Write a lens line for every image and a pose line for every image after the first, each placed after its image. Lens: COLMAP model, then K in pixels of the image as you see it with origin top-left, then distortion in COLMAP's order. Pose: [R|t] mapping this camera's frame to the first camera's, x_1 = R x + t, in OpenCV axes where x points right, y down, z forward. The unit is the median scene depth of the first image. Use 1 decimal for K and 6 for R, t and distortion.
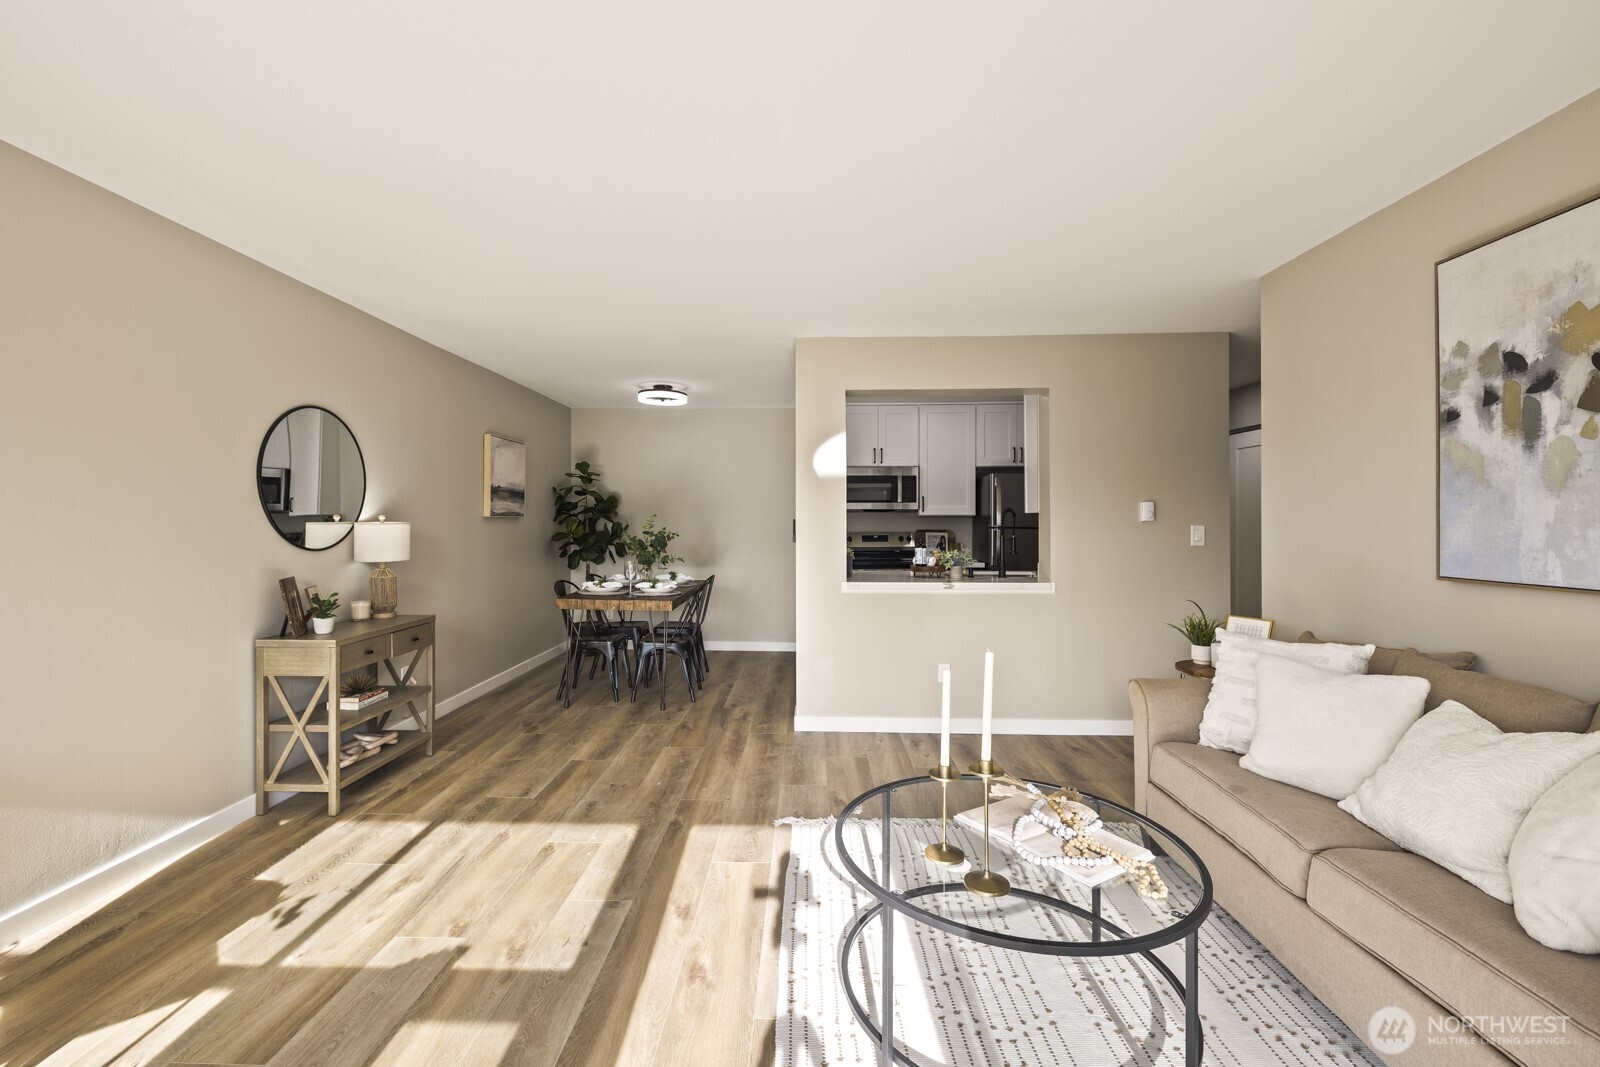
lens RADIAL K [[674.9, 0, 790.7], [0, 674.9, 518.2], [0, 0, 1]] dist [-0.001094, 0.001003]
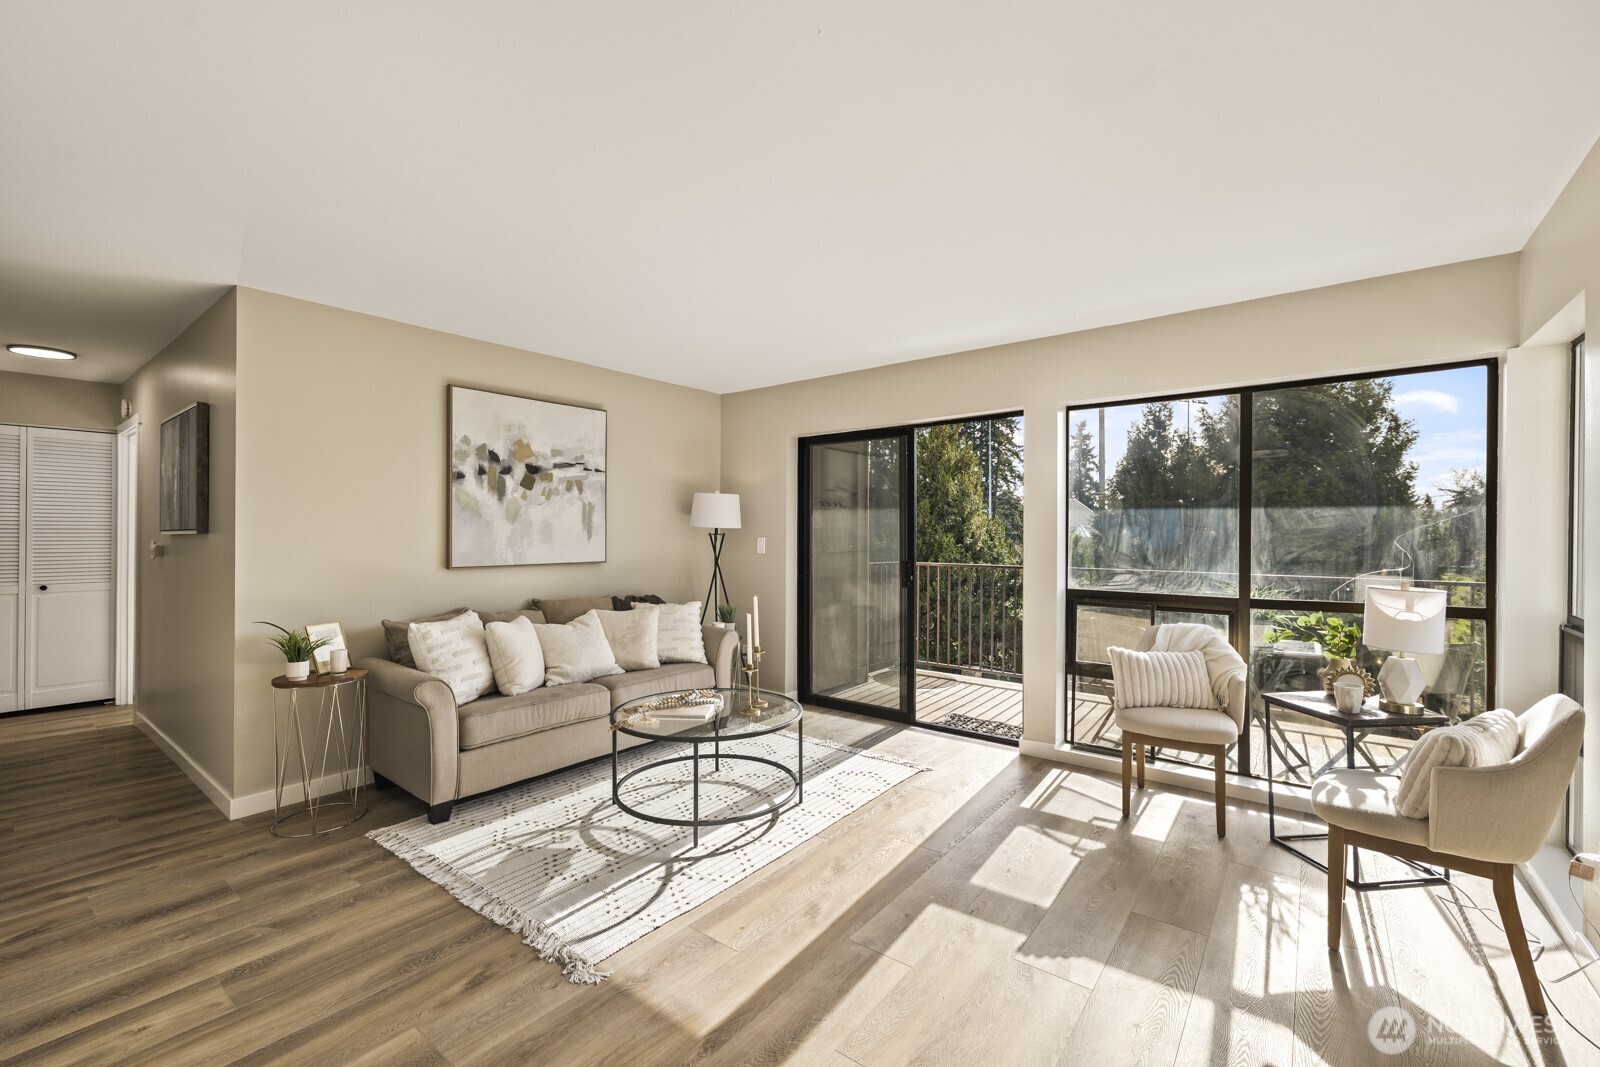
lens RADIAL K [[674.9, 0, 794.9], [0, 674.9, 531.2], [0, 0, 1]] dist [-0.001094, 0.001003]
pose [[-0.806487, 0.004206, 0.591238, -0.531609], [-0.002574, 0.999940, -0.010625, 0.006841], [-0.591247, -0.010091, -0.806427, 1.315943]]
